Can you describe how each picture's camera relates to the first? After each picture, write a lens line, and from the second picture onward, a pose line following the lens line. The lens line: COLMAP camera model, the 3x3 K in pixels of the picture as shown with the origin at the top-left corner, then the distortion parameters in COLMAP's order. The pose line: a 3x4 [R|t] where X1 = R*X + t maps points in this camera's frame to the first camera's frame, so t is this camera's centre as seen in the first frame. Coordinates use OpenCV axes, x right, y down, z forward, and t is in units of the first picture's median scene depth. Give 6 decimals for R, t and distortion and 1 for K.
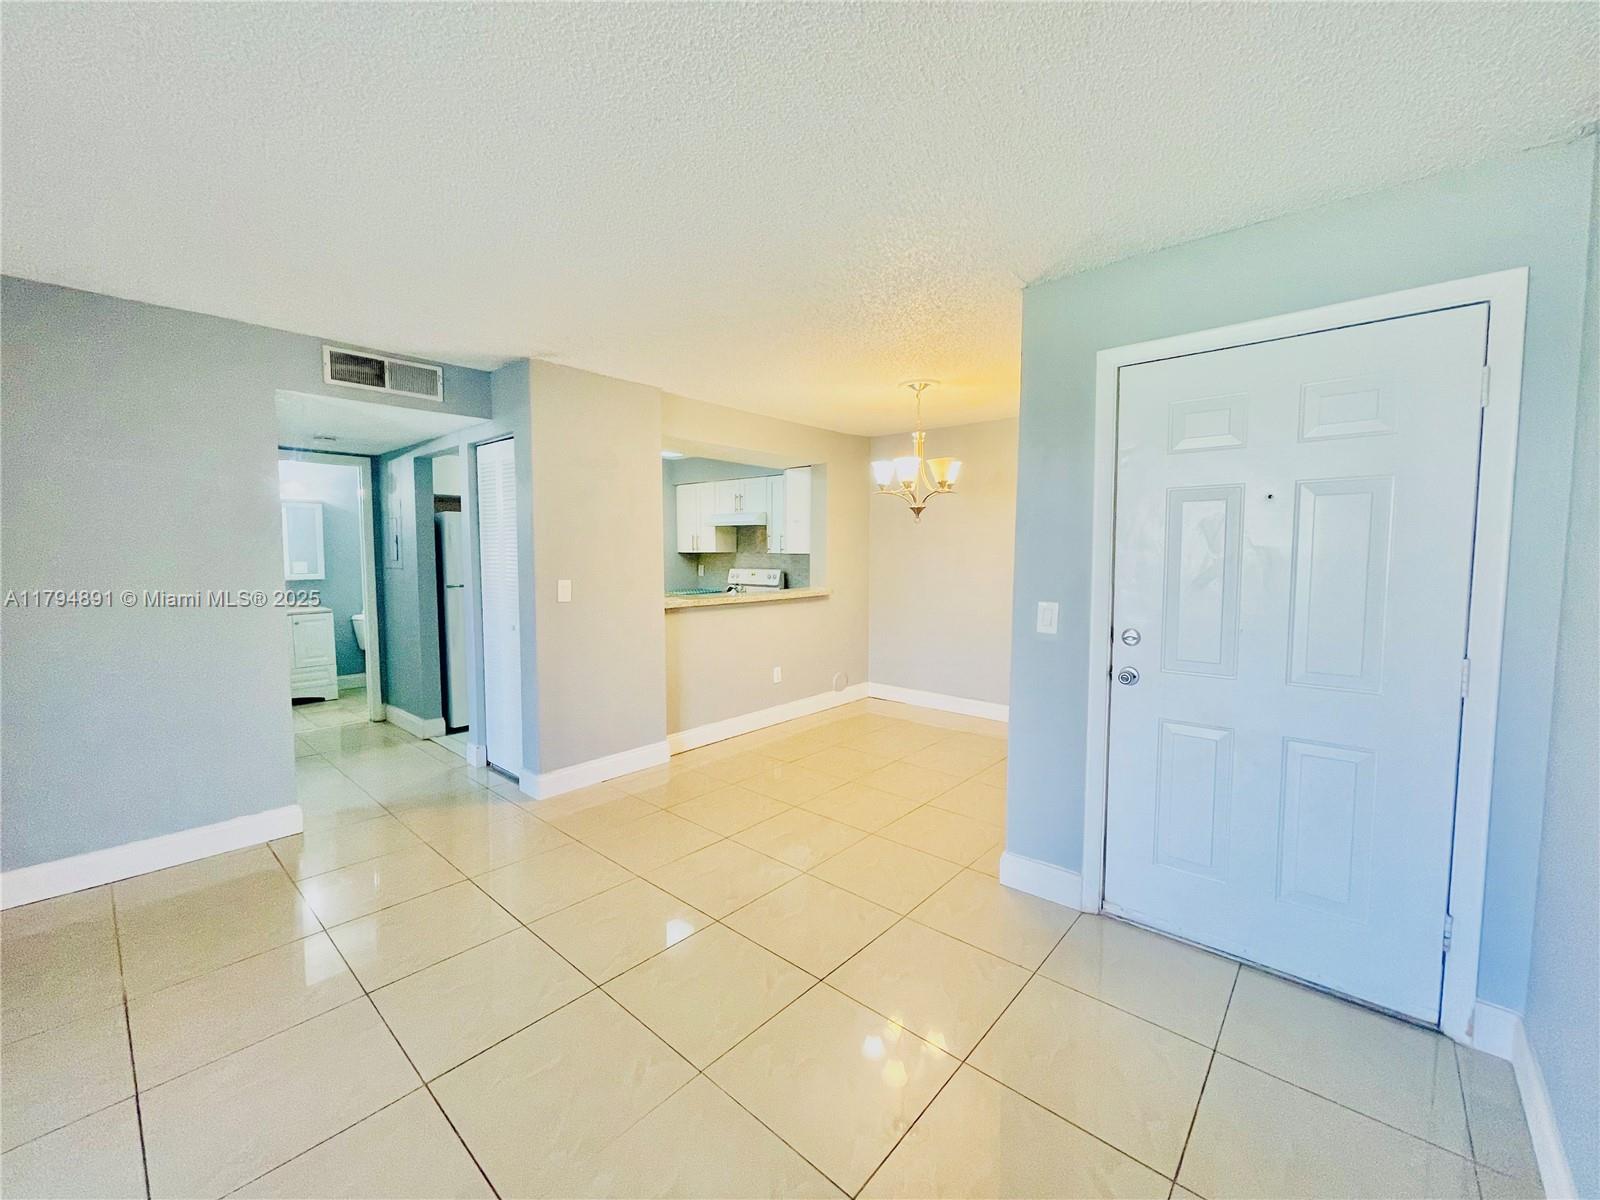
lens RADIAL K [[642.4, 0, 791.3], [0, 642.4, 594.8], [0, 0, 1]] dist [-0.001047, -0.000155]
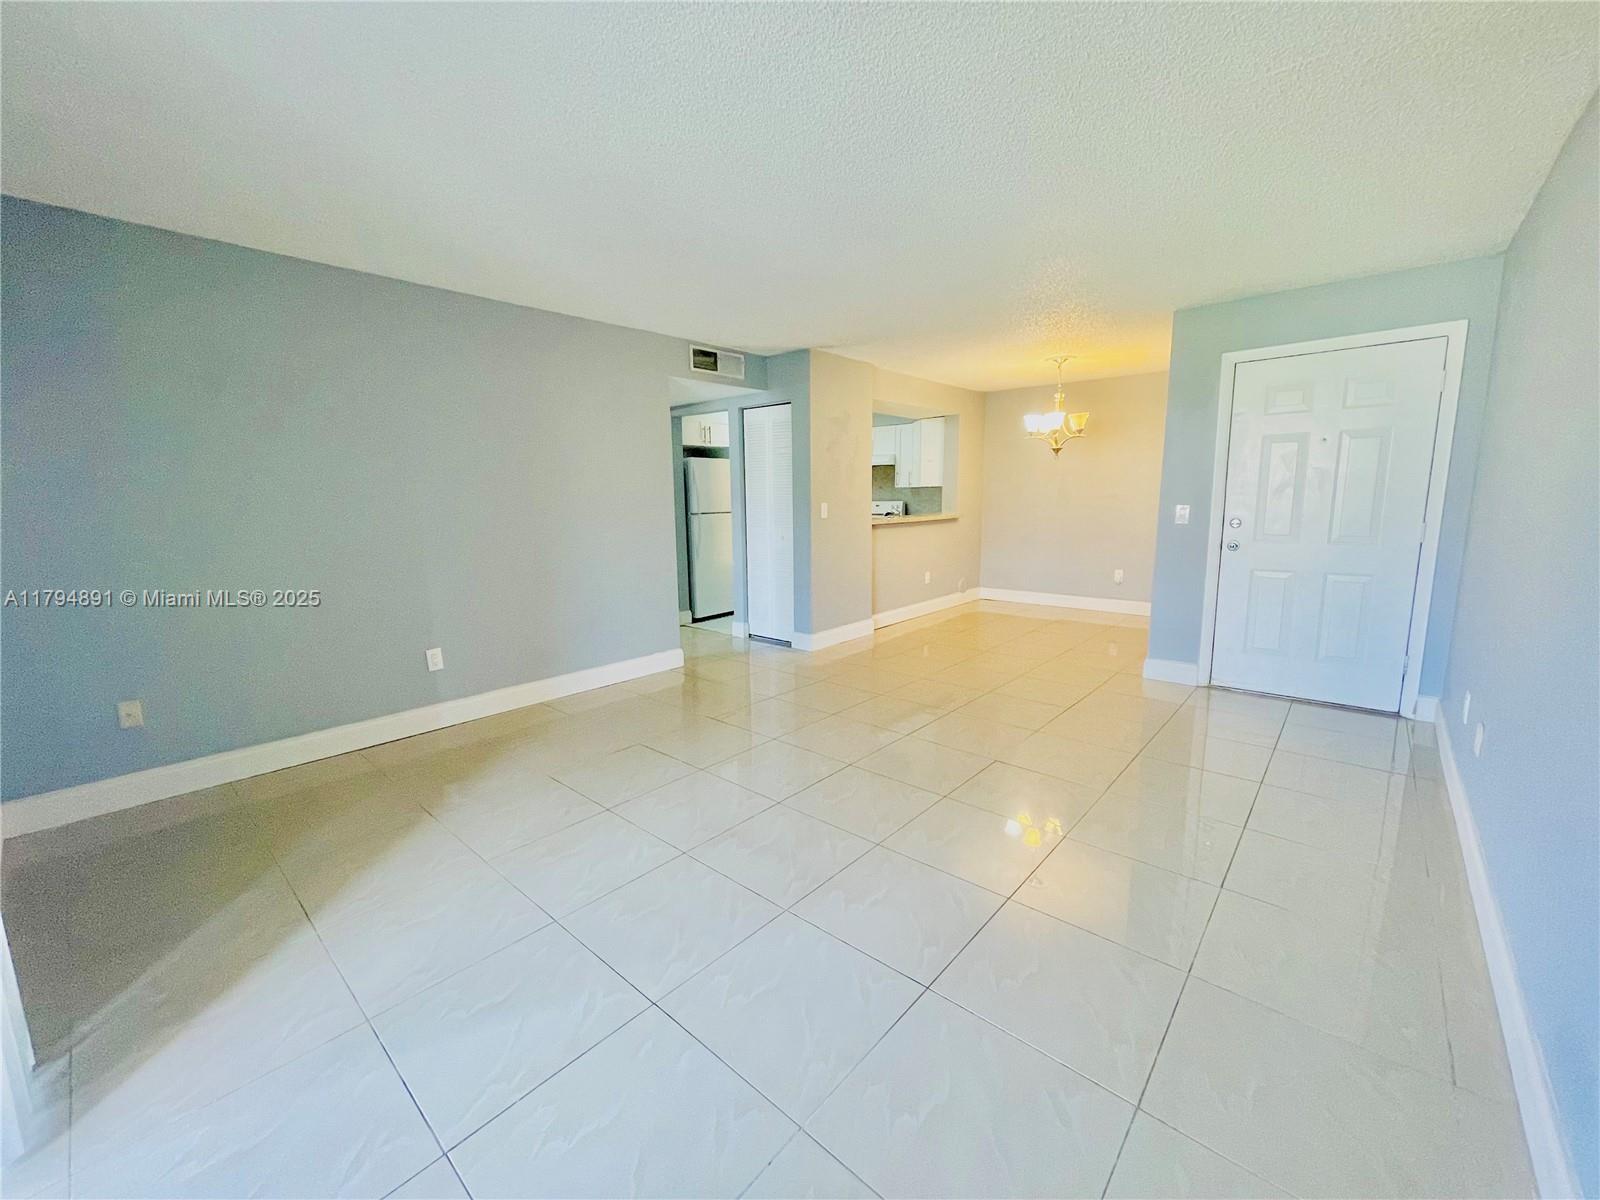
lens RADIAL K [[645.4, 0, 791.7], [0, 645.4, 597.0], [0, 0, 1]] dist [-0.006219, 0.006509]
pose [[0.999870, -0.015966, 0.002456, -0.391477], [0.015689, 0.996003, 0.087926, 0.053866], [-0.003850, -0.087876, 0.996124, -0.429145]]
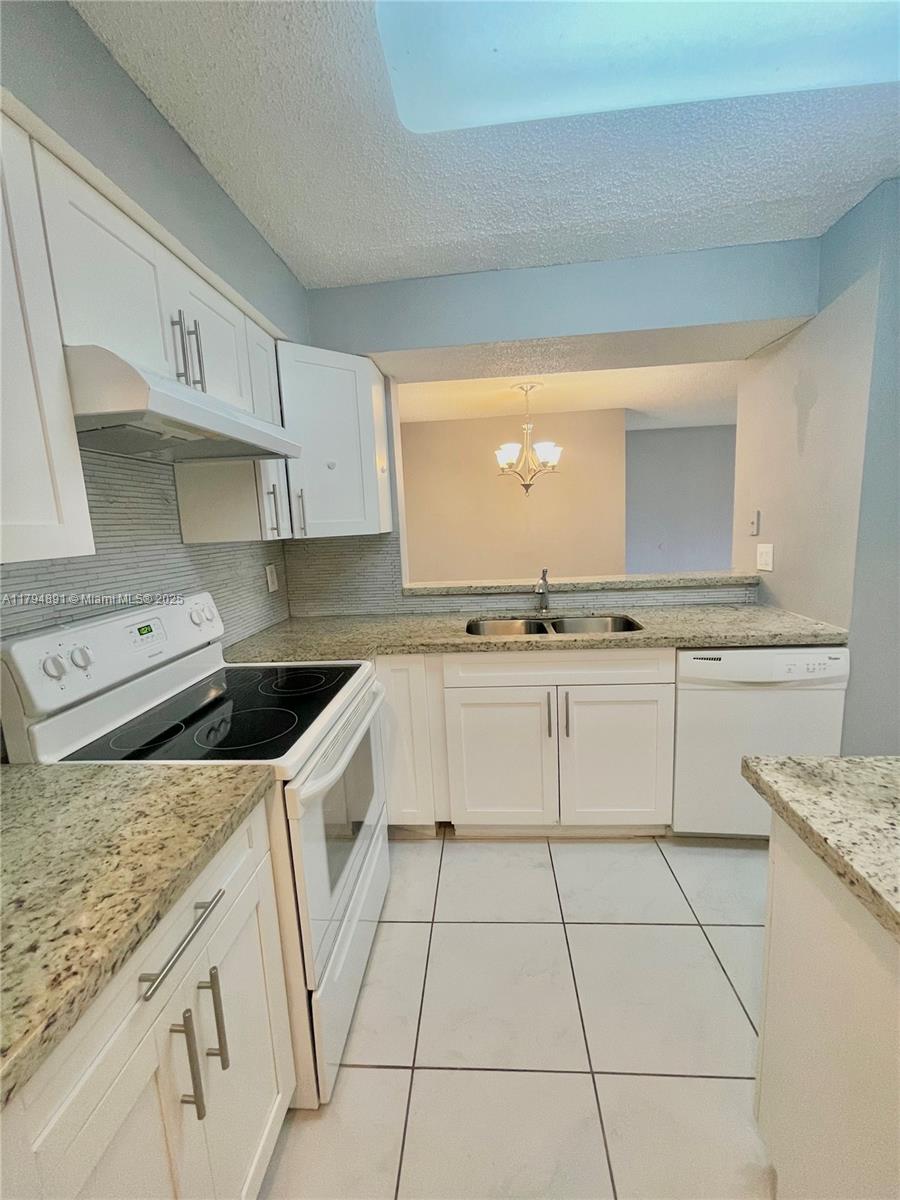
lens RADIAL K [[484.1, 0, 448.9], [0, 484.1, 594.4], [0, 0, 1]] dist [-0.006219, 0.006509]
pose [[-0.609028, -0.096565, 0.787249, -0.498533], [0.096558, 0.976152, 0.194434, -0.123393], [-0.787249, 0.194431, -0.585179, 1.732146]]
